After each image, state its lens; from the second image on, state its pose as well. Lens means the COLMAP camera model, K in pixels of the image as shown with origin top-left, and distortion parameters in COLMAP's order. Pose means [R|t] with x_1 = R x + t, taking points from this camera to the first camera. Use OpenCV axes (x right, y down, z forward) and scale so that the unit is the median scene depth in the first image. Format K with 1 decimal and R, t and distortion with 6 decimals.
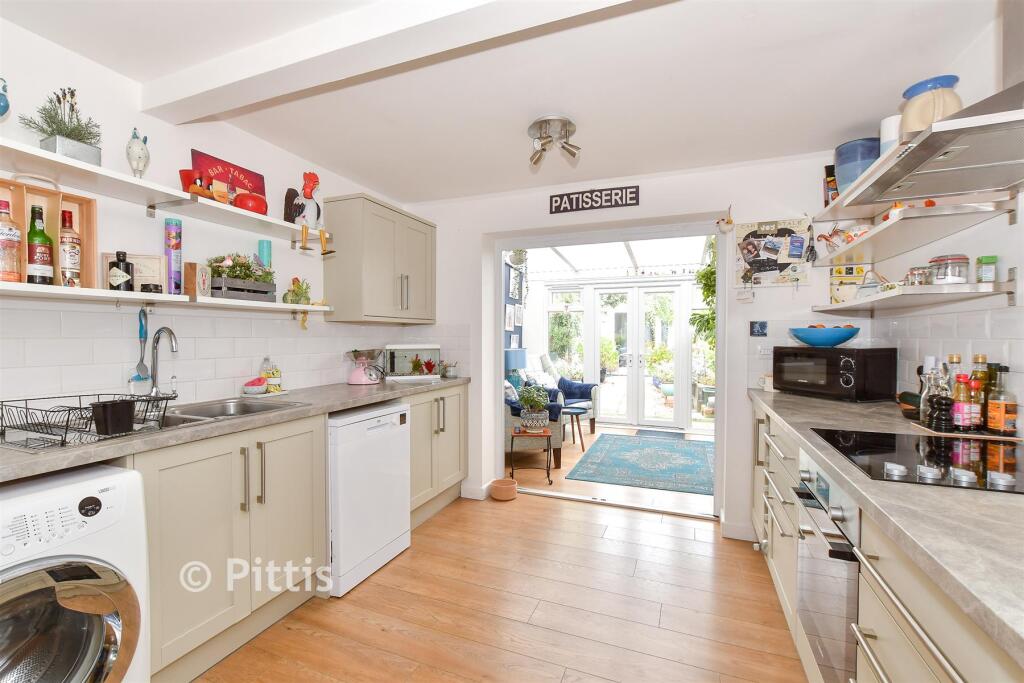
lens RADIAL K [[460.4, 0, 487.9], [0, 460.4, 339.7], [0, 0, 1]] dist [0.000906, 0.000182]
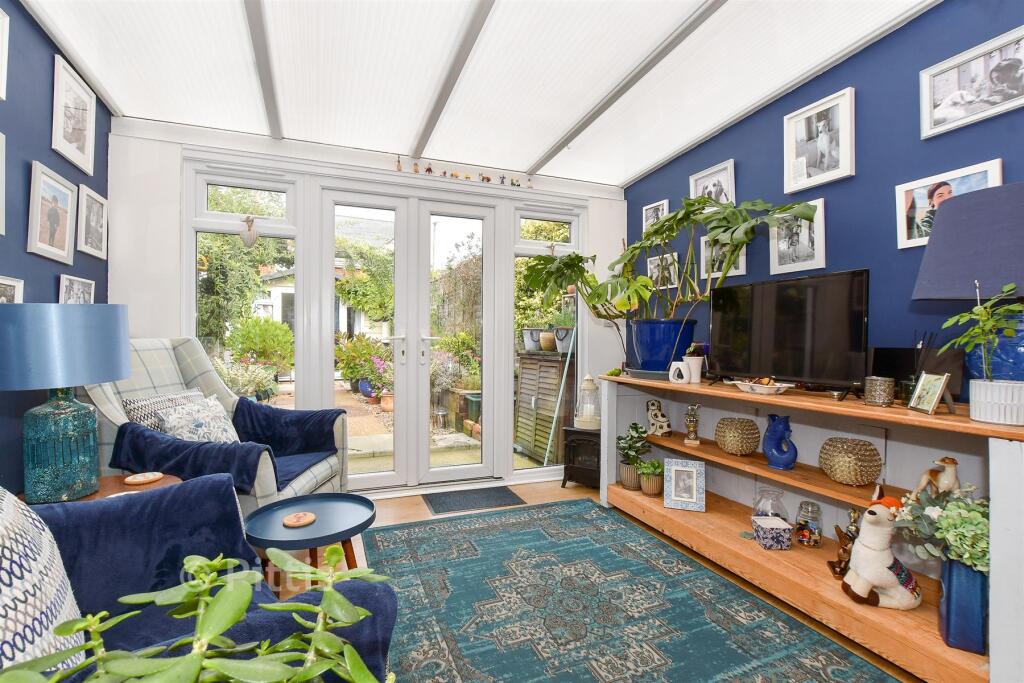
lens RADIAL K [[460.4, 0, 487.9], [0, 460.4, 339.7], [0, 0, 1]] dist [0.000906, 0.000182]
pose [[0.716532, -0.002482, 0.697550, 0.042165], [-0.000385, 0.999992, 0.003953, 0.031746], [-0.697554, -0.003100, 0.716526, 0.612261]]
